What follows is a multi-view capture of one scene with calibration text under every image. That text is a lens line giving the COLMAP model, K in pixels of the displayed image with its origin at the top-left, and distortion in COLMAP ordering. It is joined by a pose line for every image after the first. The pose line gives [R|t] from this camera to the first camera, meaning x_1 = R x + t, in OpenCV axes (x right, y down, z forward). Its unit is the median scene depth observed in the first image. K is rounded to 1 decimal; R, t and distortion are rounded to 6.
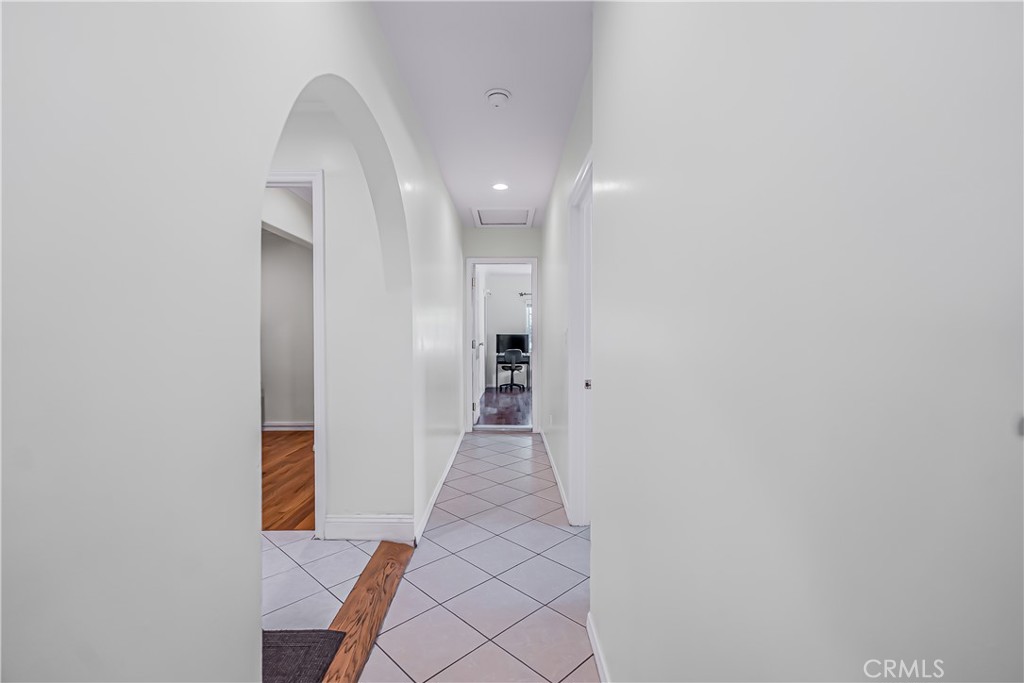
lens RADIAL K [[463.8, 0, 511.2], [0, 463.8, 339.7], [0, 0, 1]] dist [-0.003360, 0.000911]
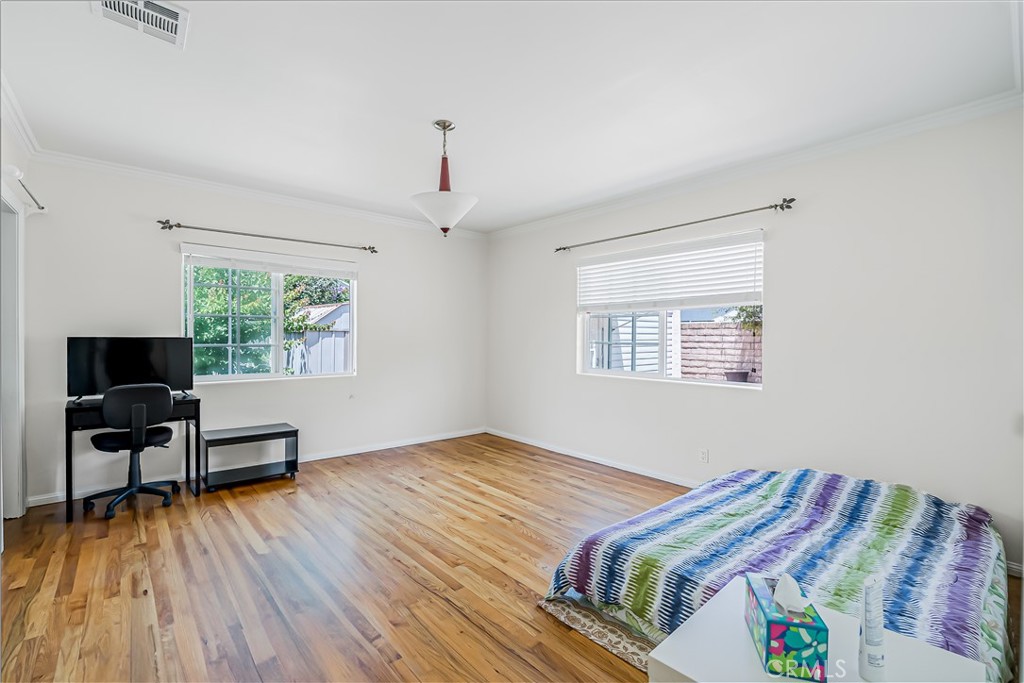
lens RADIAL K [[463.8, 0, 516.8], [0, 463.8, 340.9], [0, 0, 1]] dist [-0.003360, 0.000911]
pose [[0.762903, -0.000856, 0.646512, -0.002802], [0.002330, 0.999996, -0.001426, -0.005861], [-0.646509, 0.002595, 0.762902, 0.578065]]
